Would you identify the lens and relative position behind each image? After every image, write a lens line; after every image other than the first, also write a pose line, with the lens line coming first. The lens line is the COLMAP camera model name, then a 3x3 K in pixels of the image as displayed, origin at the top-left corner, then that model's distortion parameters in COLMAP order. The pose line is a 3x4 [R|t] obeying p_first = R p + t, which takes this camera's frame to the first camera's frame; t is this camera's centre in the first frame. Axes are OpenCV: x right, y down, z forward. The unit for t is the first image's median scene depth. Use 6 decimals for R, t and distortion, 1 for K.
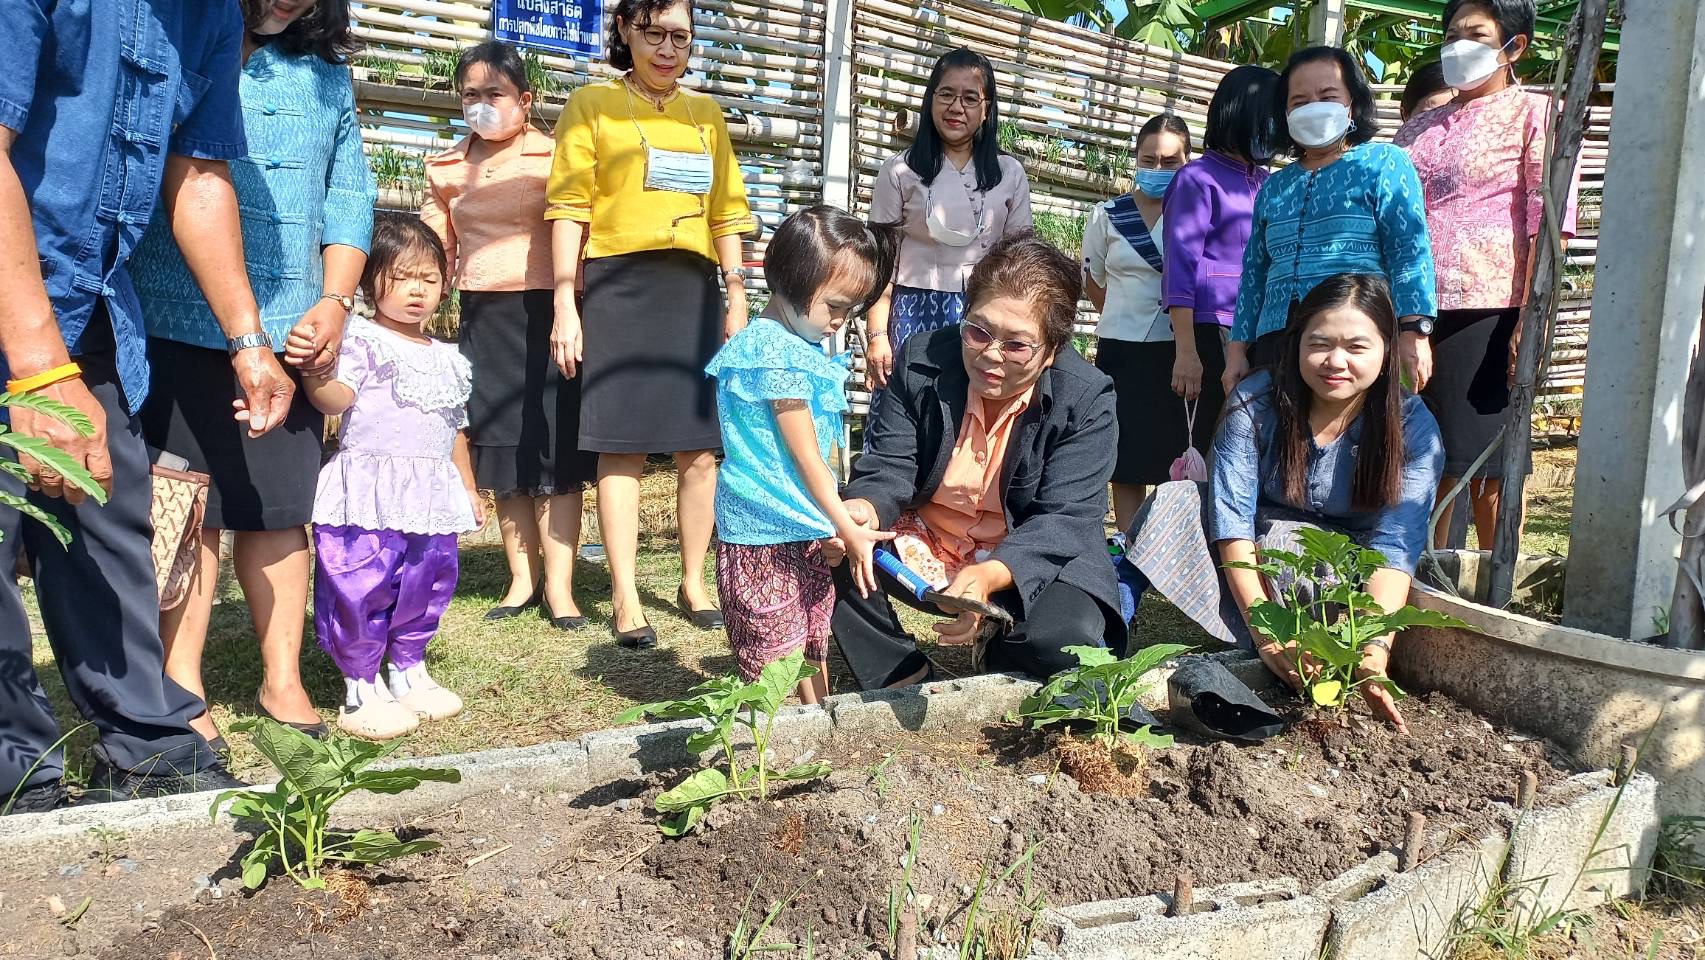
lens RADIAL K [[1257.2, 0, 856.7], [0, 1257.2, 486.8], [0, 0, 1]] dist [0.034136, -0.008927]
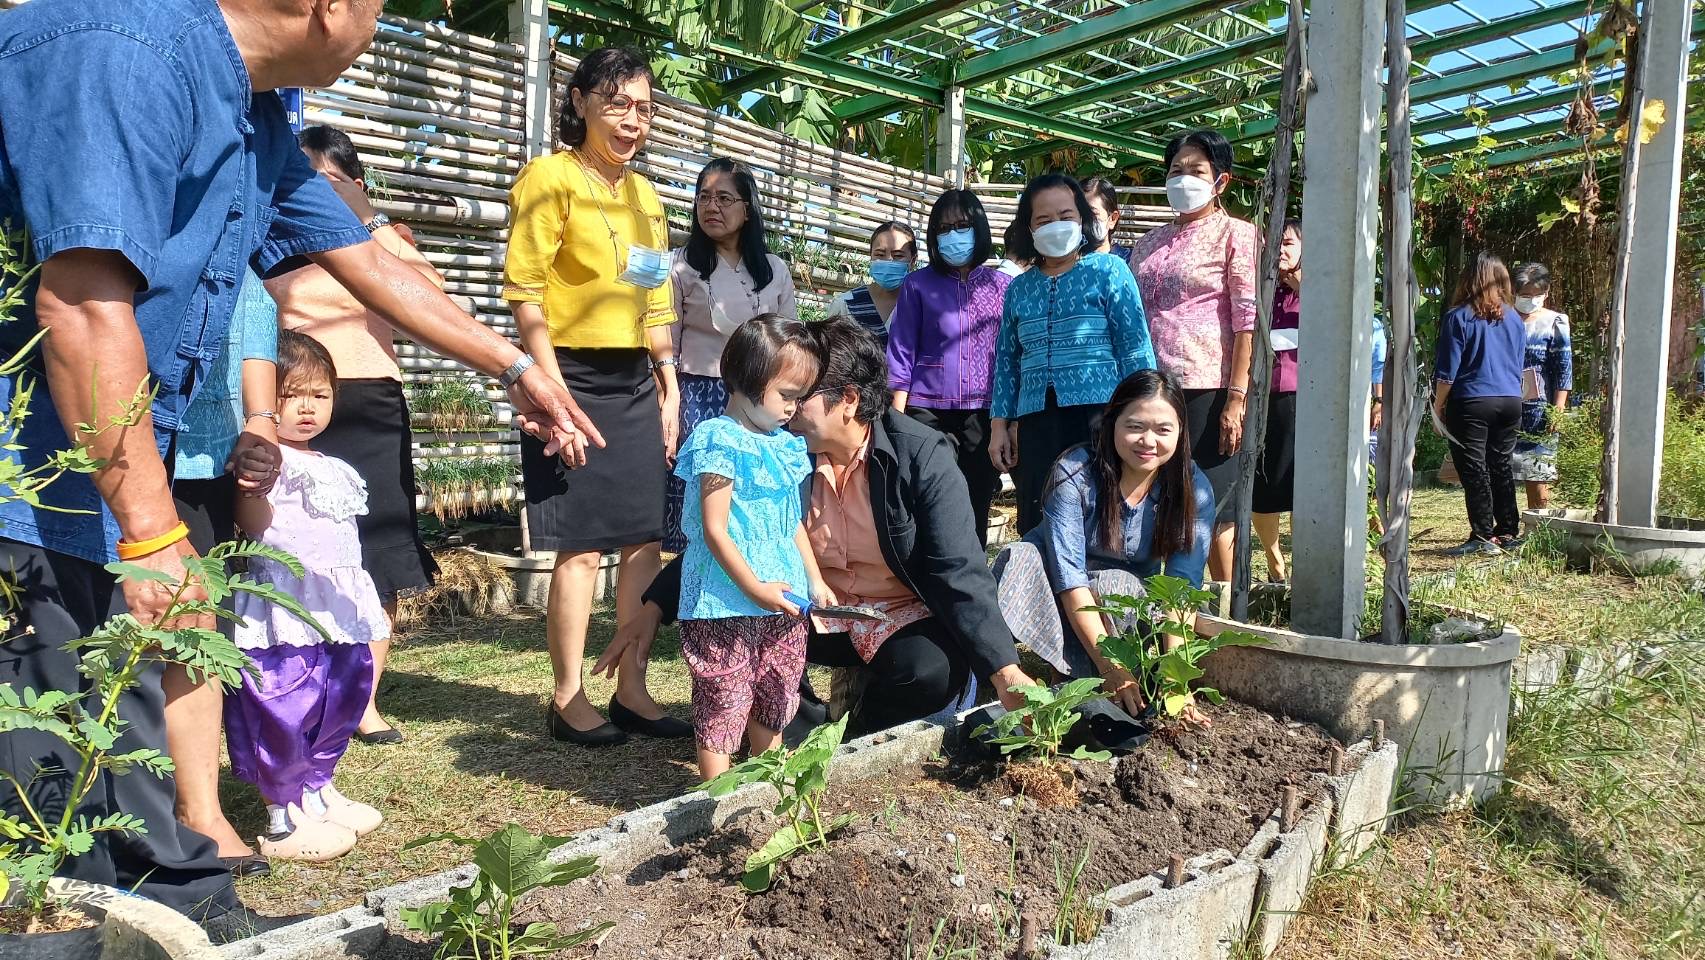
lens RADIAL K [[1279.7, 0, 852.5], [0, 1279.7, 480.0], [0, 0, 1]] dist [0.056401, -0.005974]
pose [[0.936503, -0.047843, 0.347379, -0.323518], [0.065677, 0.997049, -0.039740, -0.027062], [-0.344453, 0.060032, 0.936882, -0.089301]]
